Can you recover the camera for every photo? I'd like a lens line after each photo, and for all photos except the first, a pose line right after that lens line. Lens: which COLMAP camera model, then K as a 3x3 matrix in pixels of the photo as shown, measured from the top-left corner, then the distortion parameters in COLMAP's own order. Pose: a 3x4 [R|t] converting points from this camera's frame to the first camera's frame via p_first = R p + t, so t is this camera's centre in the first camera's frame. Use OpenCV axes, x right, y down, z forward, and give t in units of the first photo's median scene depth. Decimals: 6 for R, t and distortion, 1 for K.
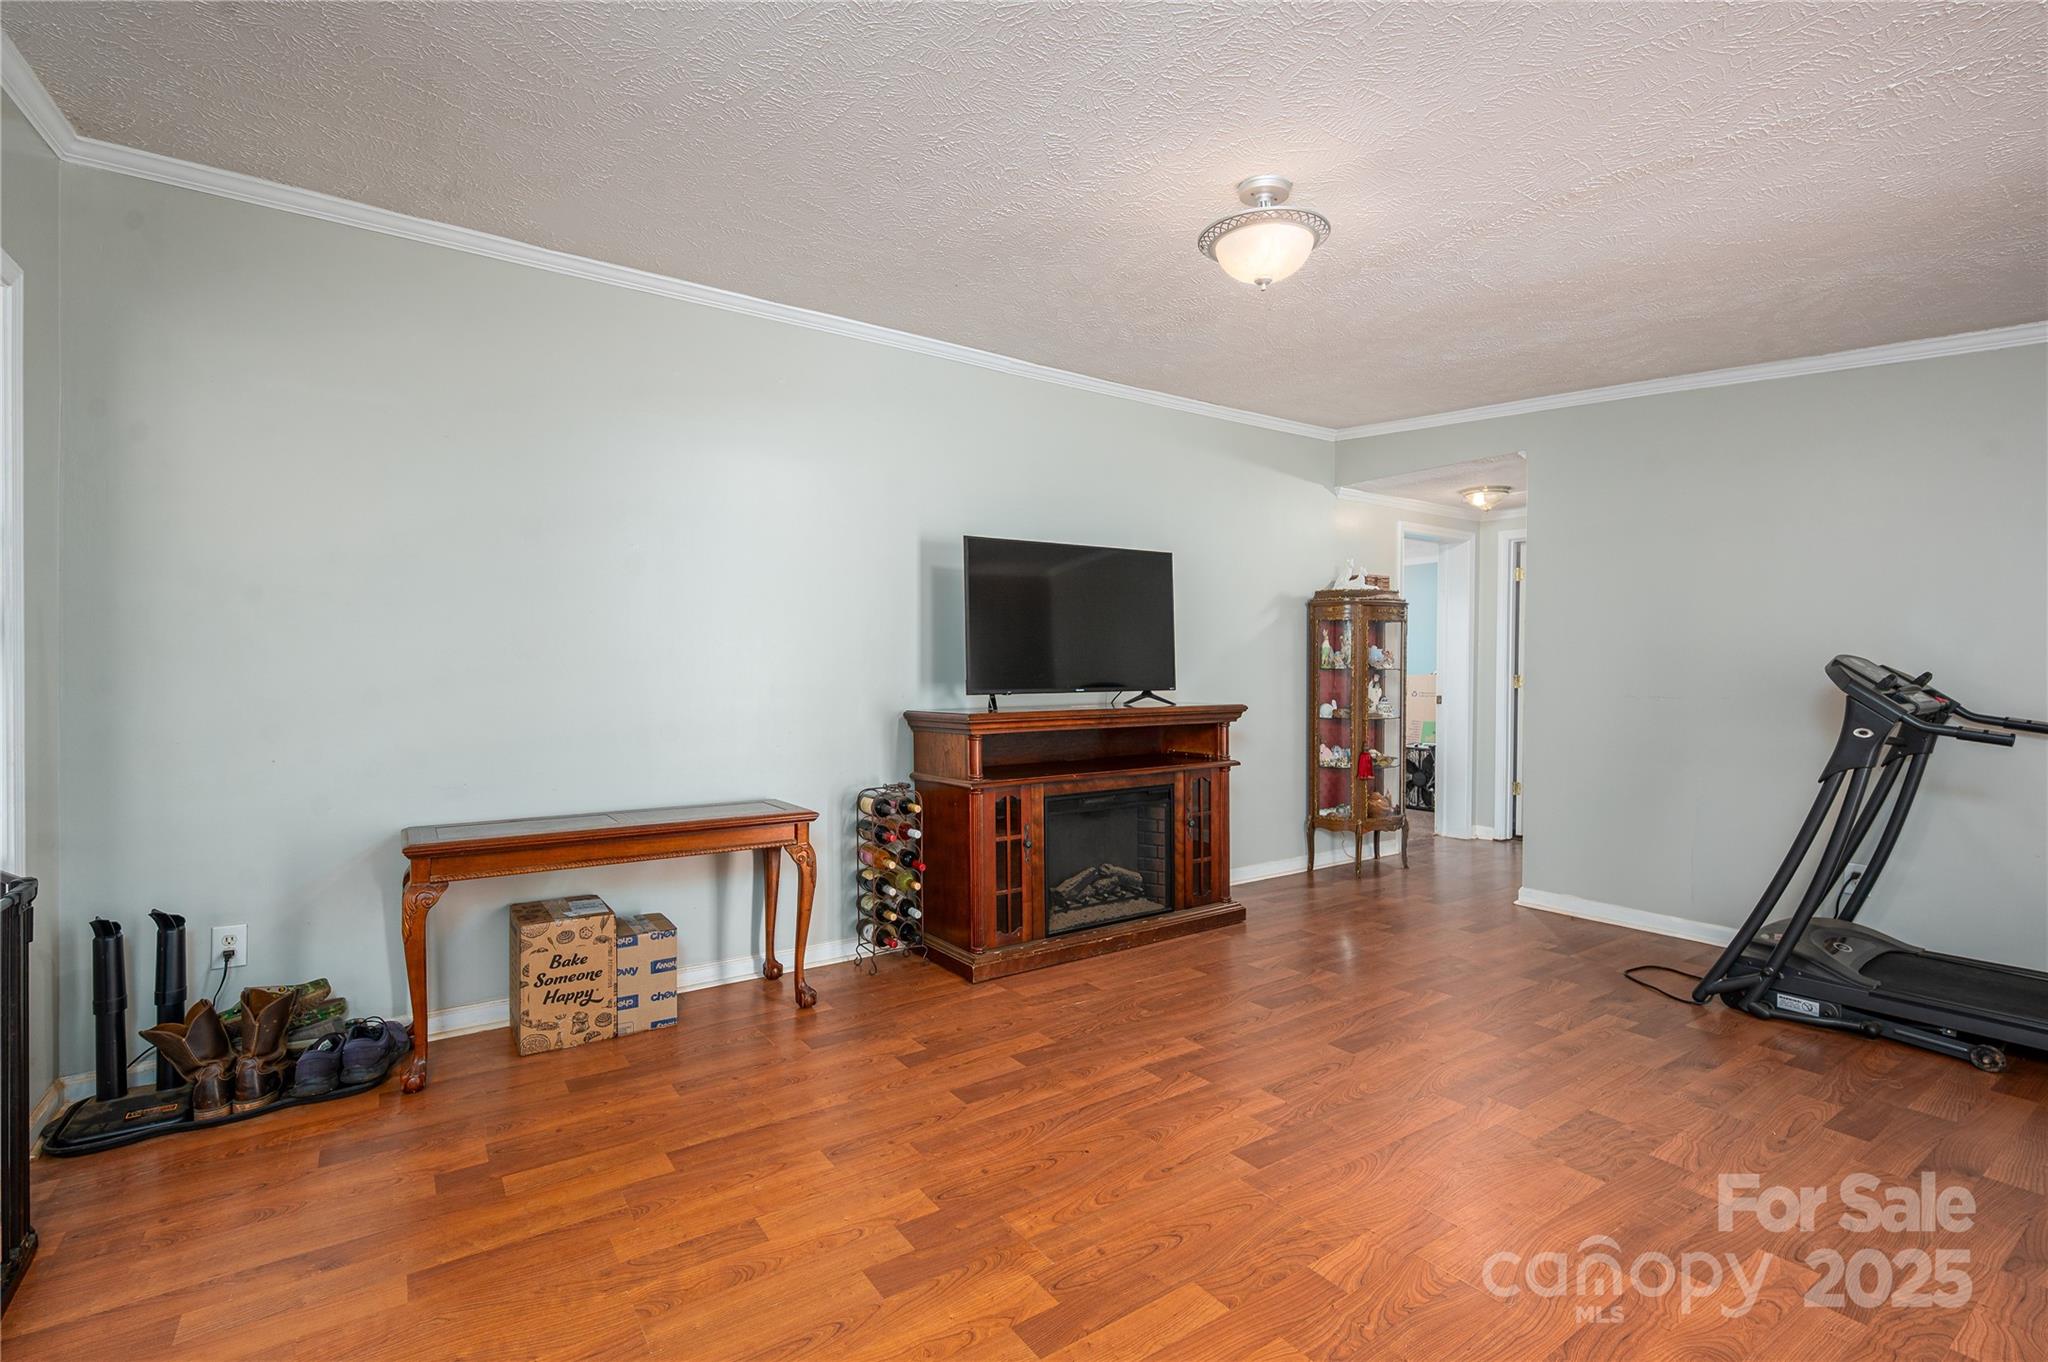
lens RADIAL K [[925.3, 0, 1024.0], [0, 925.3, 681.0], [0, 0, 1]] dist [0.000359, 0.000437]
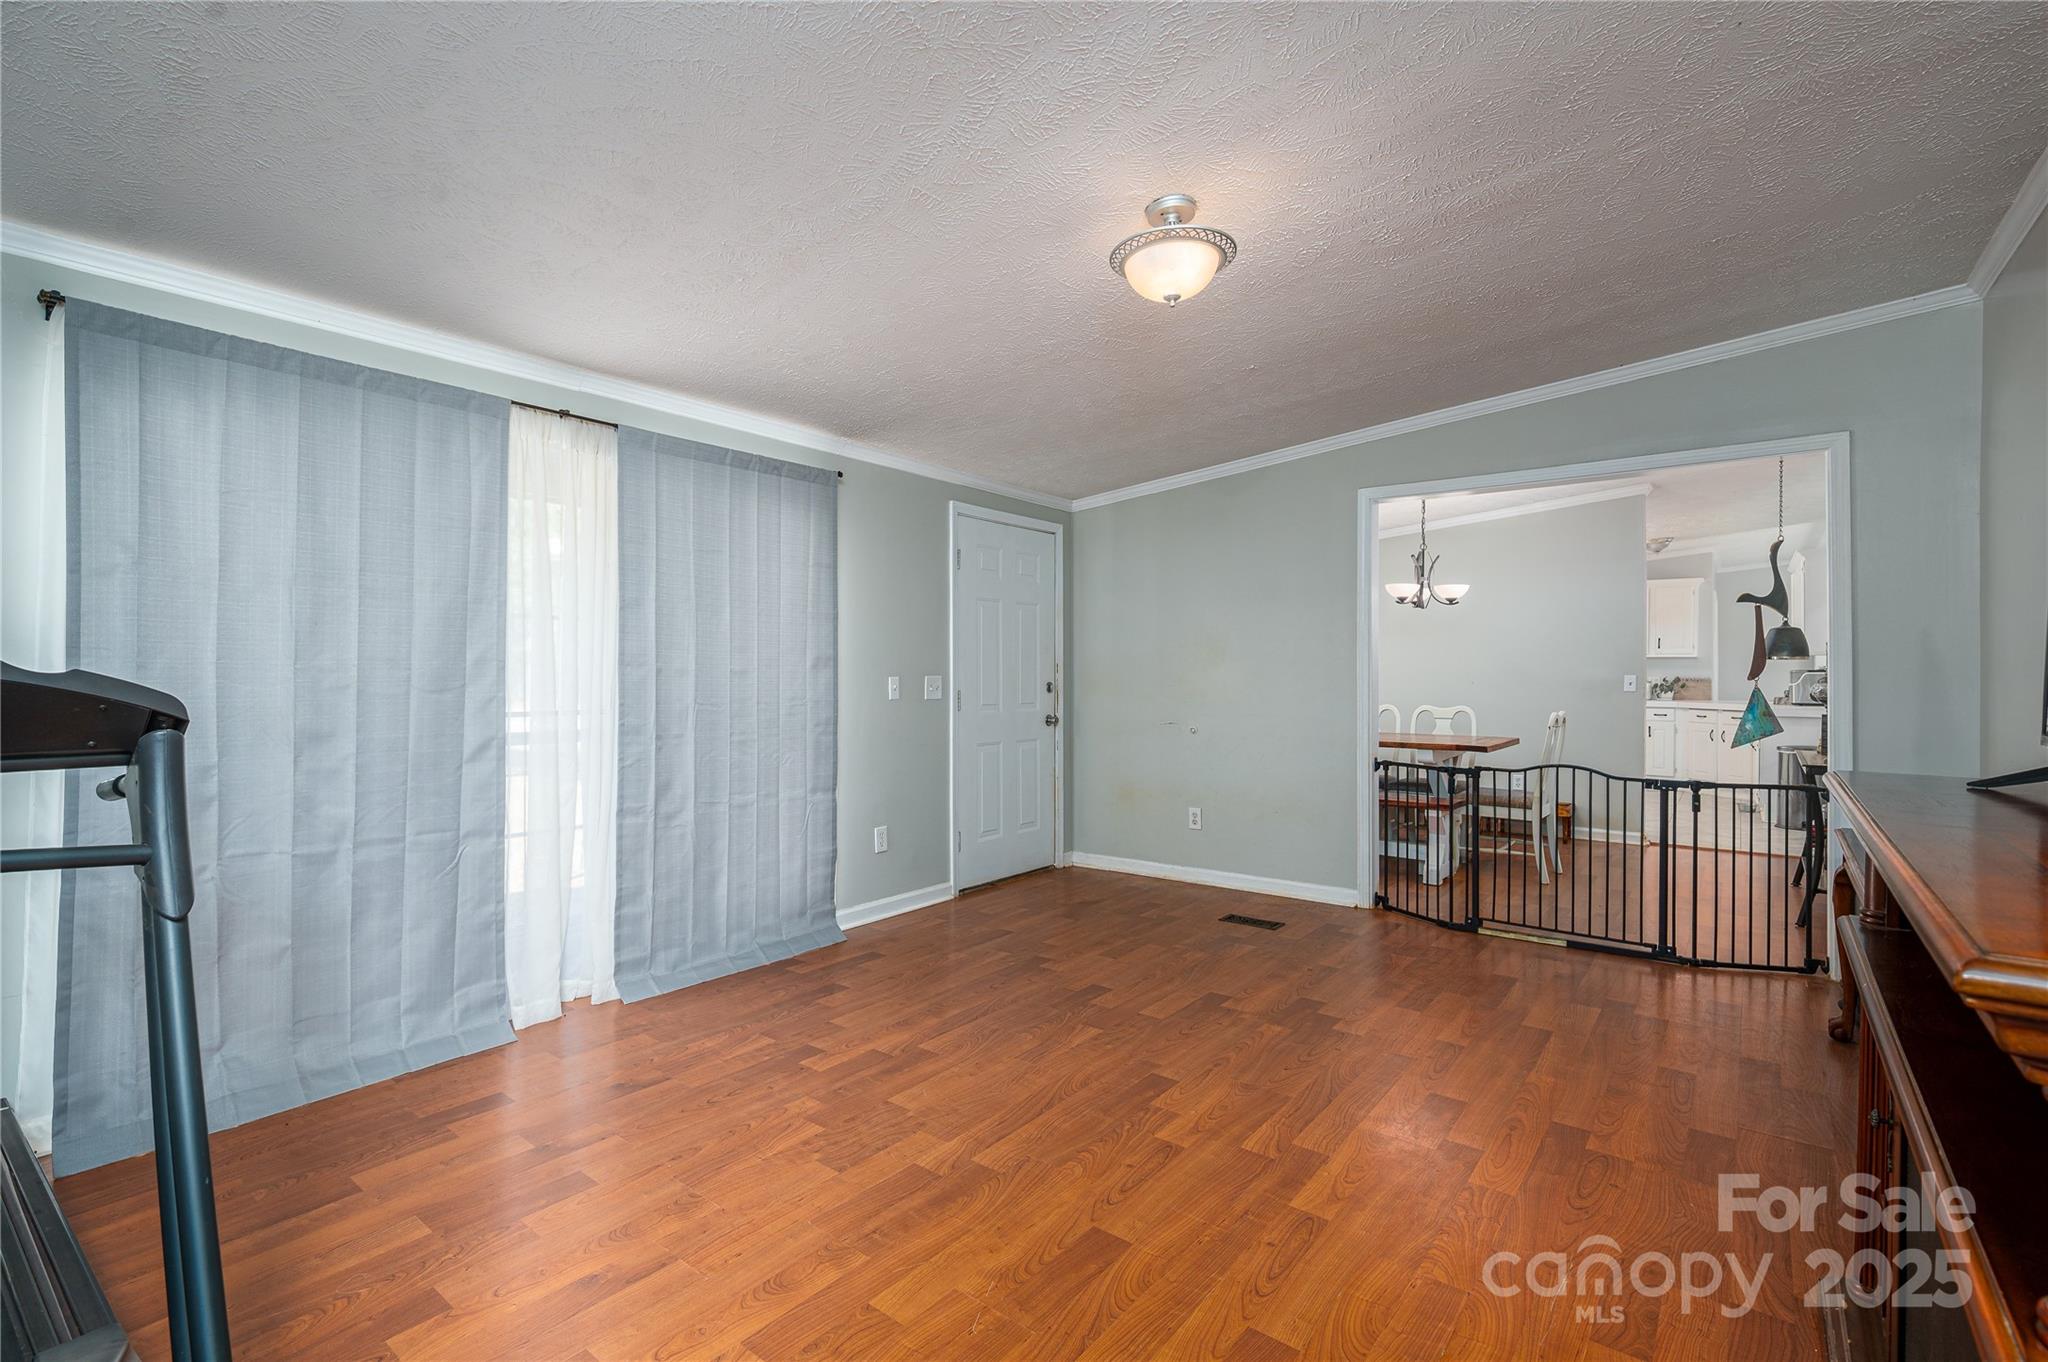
lens RADIAL K [[934.8, 0, 1016.8], [0, 934.8, 681.6], [0, 0, 1]] dist [-0.003406, 0.001053]
pose [[-0.953534, 0.001622, -0.301282, 0.683743], [-0.004883, 0.999771, 0.020839, -0.026225], [0.301246, 0.021341, -0.953307, 1.806009]]
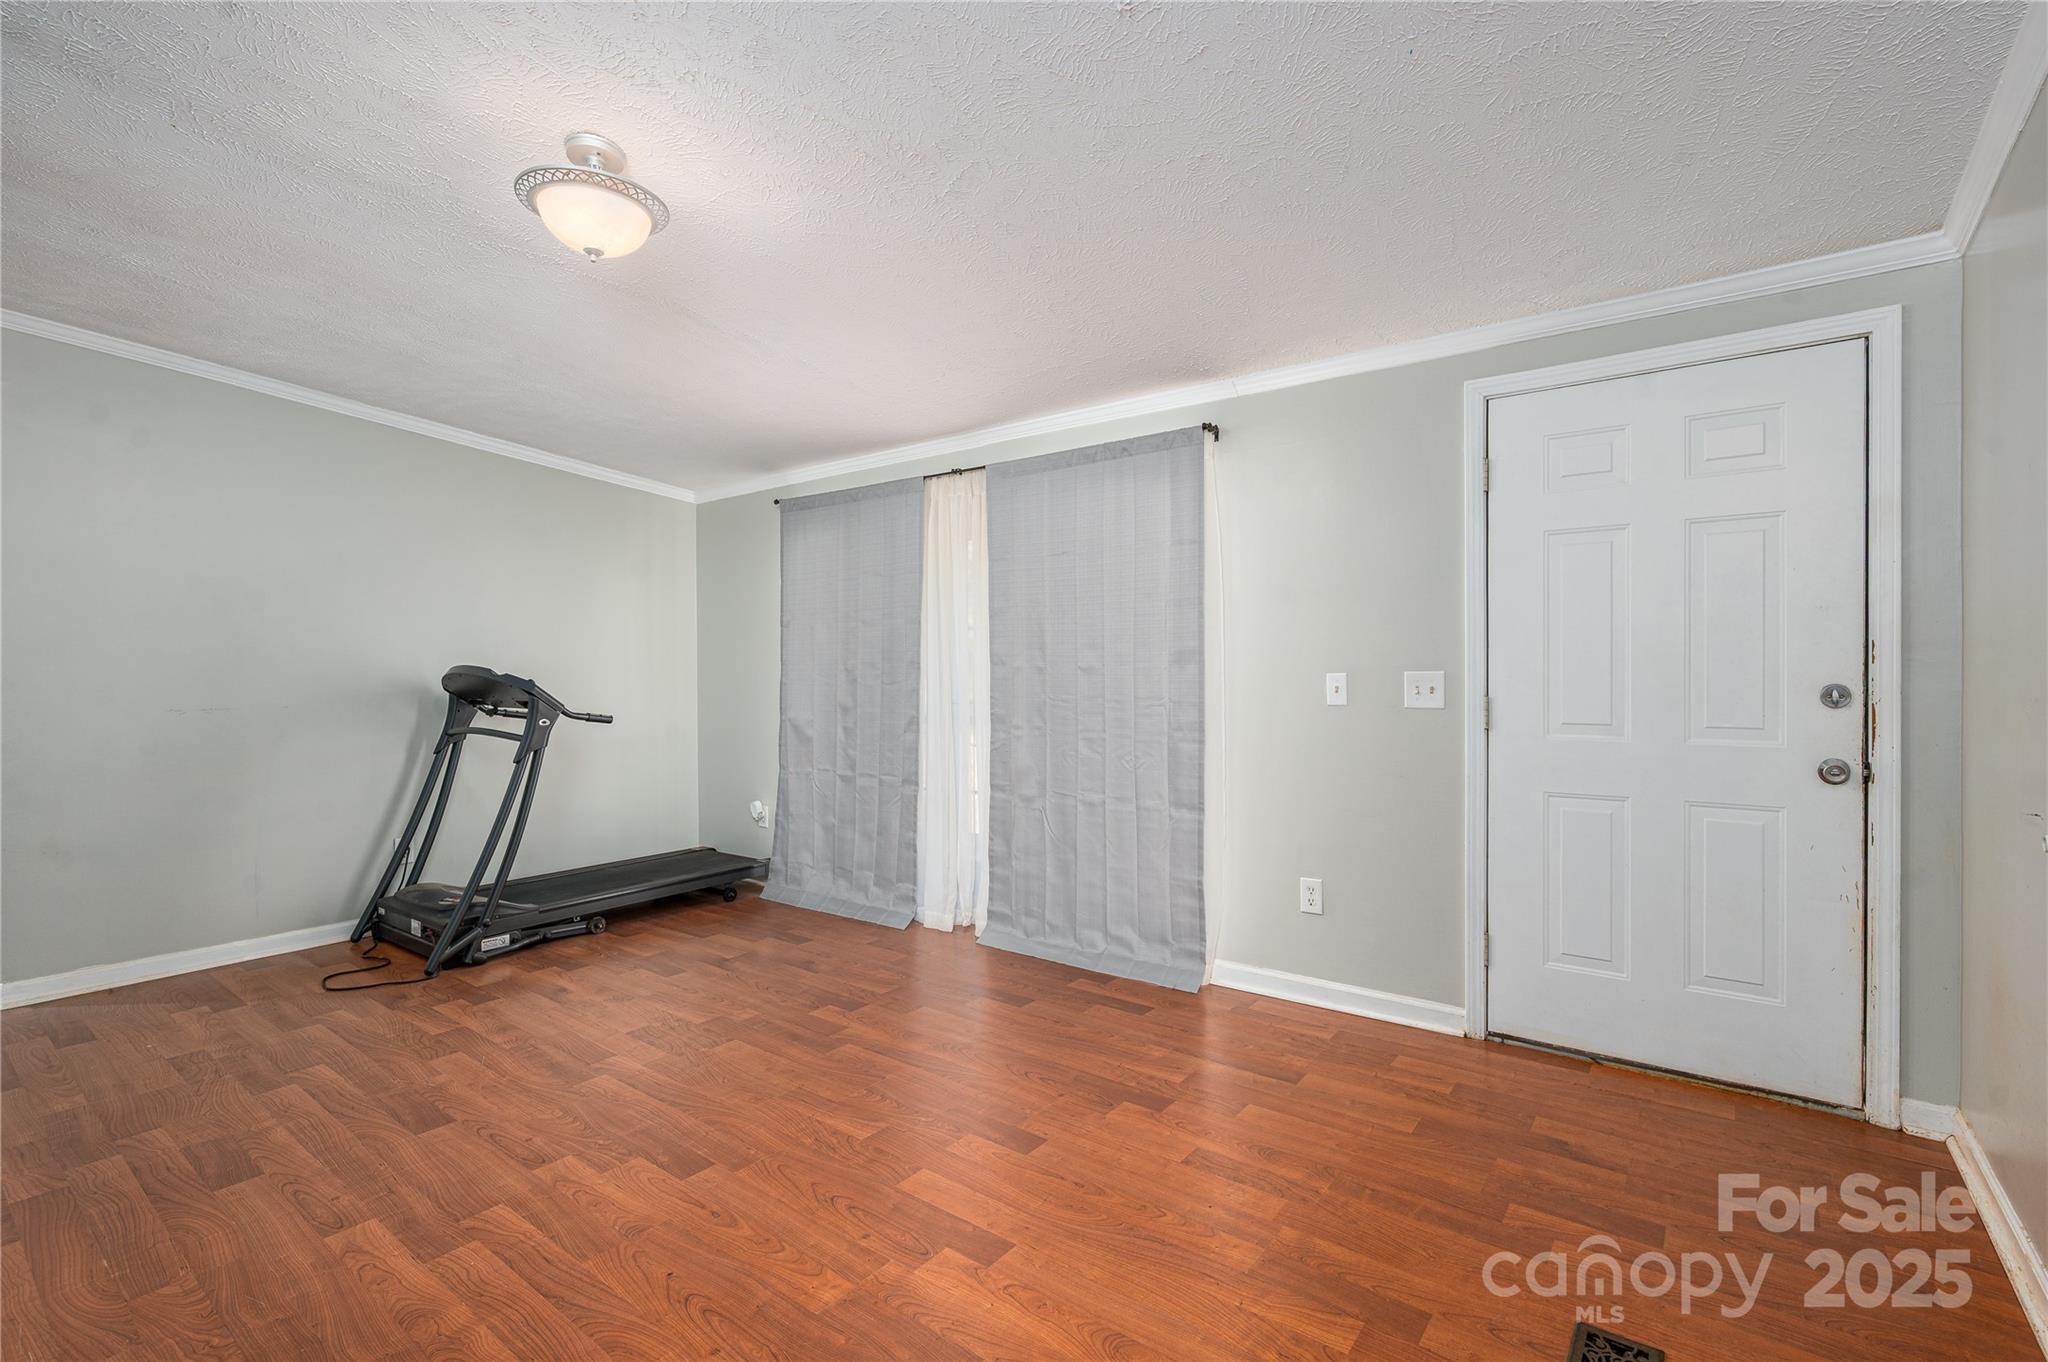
lens RADIAL K [[934.8, 0, 1016.8], [0, 934.8, 681.6], [0, 0, 1]] dist [-0.003406, 0.001053]
pose [[-0.305069, -0.008210, 0.952295, -0.696276], [0.020045, 0.999686, 0.015040, -0.012725], [-0.952119, 0.023677, -0.304808, 0.829464]]
